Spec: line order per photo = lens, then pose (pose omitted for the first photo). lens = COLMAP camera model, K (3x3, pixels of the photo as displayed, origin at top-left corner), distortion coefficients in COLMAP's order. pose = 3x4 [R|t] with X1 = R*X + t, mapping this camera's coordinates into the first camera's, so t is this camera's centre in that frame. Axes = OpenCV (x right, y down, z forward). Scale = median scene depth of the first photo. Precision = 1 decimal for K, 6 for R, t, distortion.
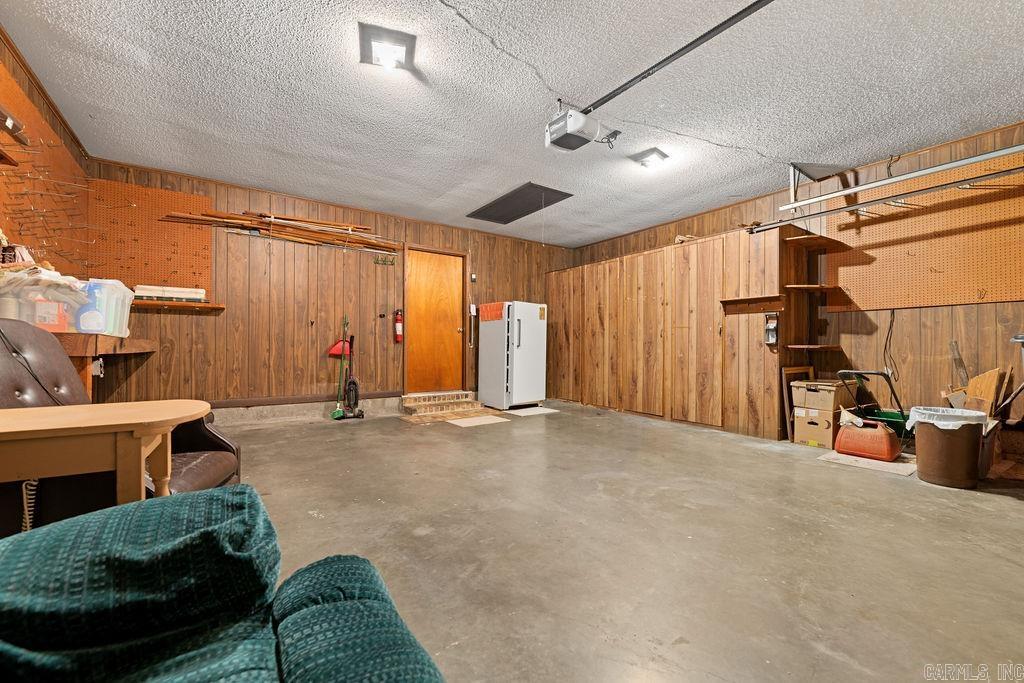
lens RADIAL K [[419.0, 0, 508.5], [0, 419.0, 352.2], [0, 0, 1]] dist [0.000586, -0.000217]
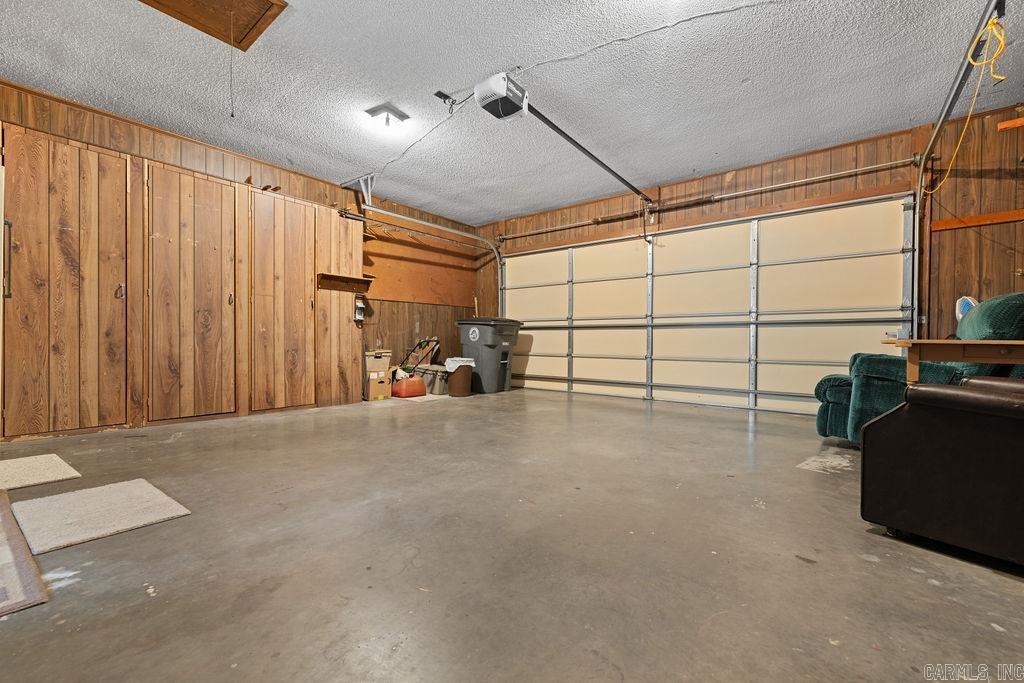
lens RADIAL K [[419.0, 0, 508.5], [0, 419.0, 352.2], [0, 0, 1]] dist [0.000586, -0.000217]
pose [[-0.299627, -0.029562, 0.953598, -0.542042], [0.006531, 0.999433, 0.033035, 0.029345], [-0.954034, 0.016126, -0.299264, 0.852902]]
